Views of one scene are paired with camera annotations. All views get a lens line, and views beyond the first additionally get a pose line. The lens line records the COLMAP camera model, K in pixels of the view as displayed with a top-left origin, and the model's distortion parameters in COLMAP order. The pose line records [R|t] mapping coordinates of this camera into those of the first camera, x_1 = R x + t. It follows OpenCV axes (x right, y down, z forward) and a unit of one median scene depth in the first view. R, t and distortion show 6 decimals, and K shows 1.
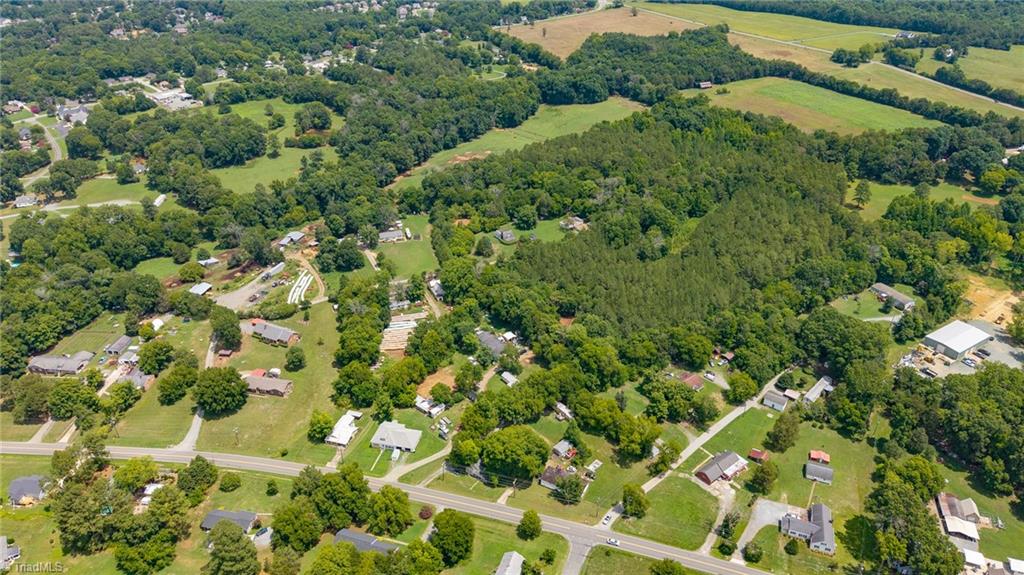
lens RADIAL K [[675.3, 0, 512.0], [0, 675.3, 287.5], [0, 0, 1]] dist [0.089334, -0.141927]
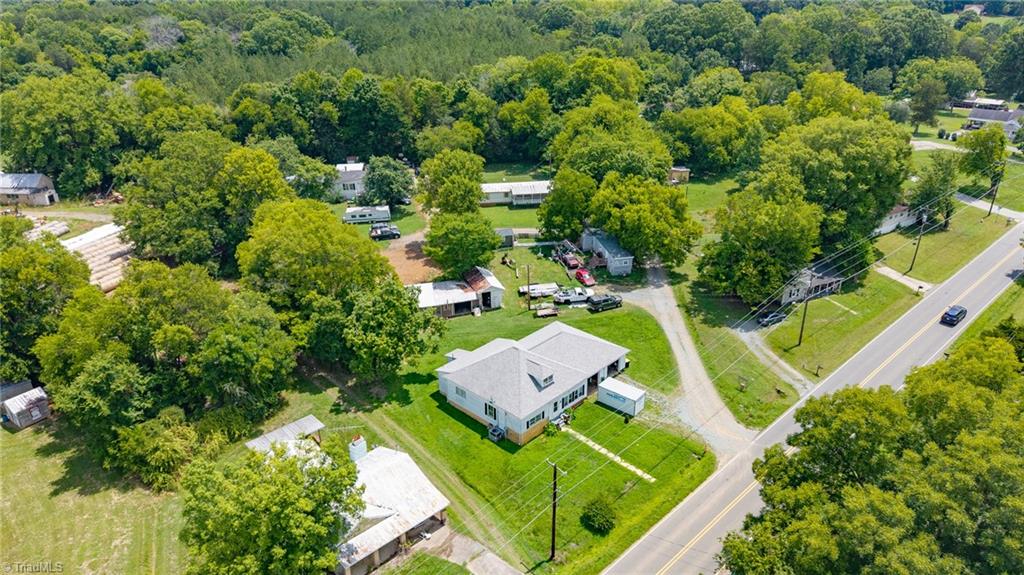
lens RADIAL K [[682.0, 0, 512.0], [0, 682.0, 287.5], [0, 0, 1]] dist [0.044290, -0.059373]
pose [[0.504343, -0.358492, 0.785571, -0.249439], [0.440235, 0.889386, 0.123233, 0.105242], [-0.742854, 0.283684, 0.606376, 0.568055]]
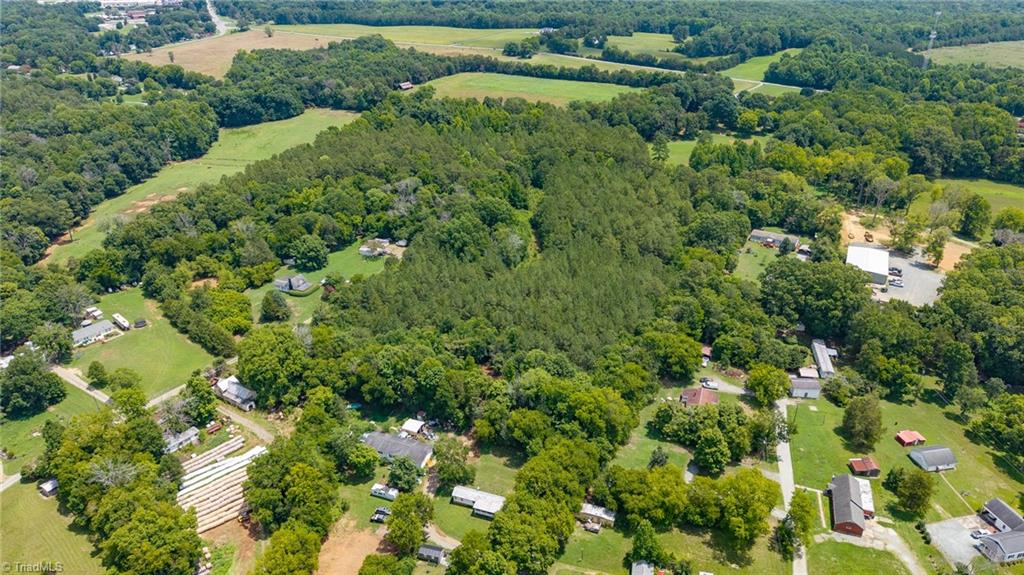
lens RADIAL K [[682.0, 0, 512.0], [0, 682.0, 287.5], [0, 0, 1]] dist [0.044290, -0.059373]
pose [[0.846851, -0.239612, 0.474793, -0.153853], [0.269188, 0.963070, 0.005900, -0.021626], [-0.458673, 0.122812, 0.880077, 0.332004]]
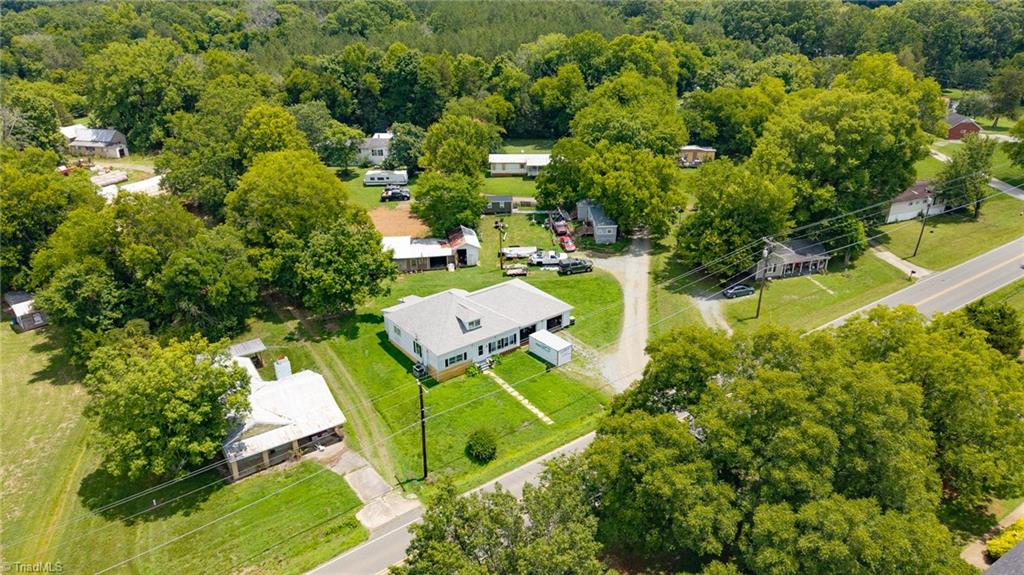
lens RADIAL K [[682.0, 0, 512.0], [0, 682.0, 287.5], [0, 0, 1]] dist [0.044290, -0.059373]
pose [[0.640180, -0.320437, 0.698205, -0.233867], [0.390436, 0.918436, 0.063523, 0.133342], [-0.661612, 0.231938, 0.713074, 0.538499]]
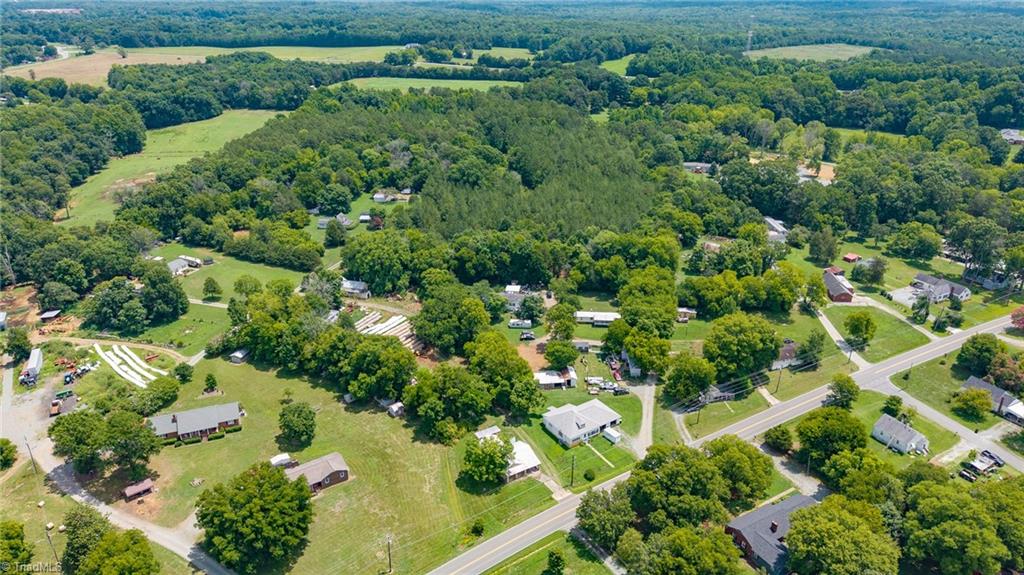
lens RADIAL K [[673.1, 0, 512.0], [0, 673.1, 287.5], [0, 0, 1]] dist [0.114724, -0.230244]
pose [[0.679944, -0.297757, 0.670088, -0.419178], [0.367879, 0.929033, 0.039530, 0.033376], [-0.634304, 0.219633, 0.741229, 0.356040]]
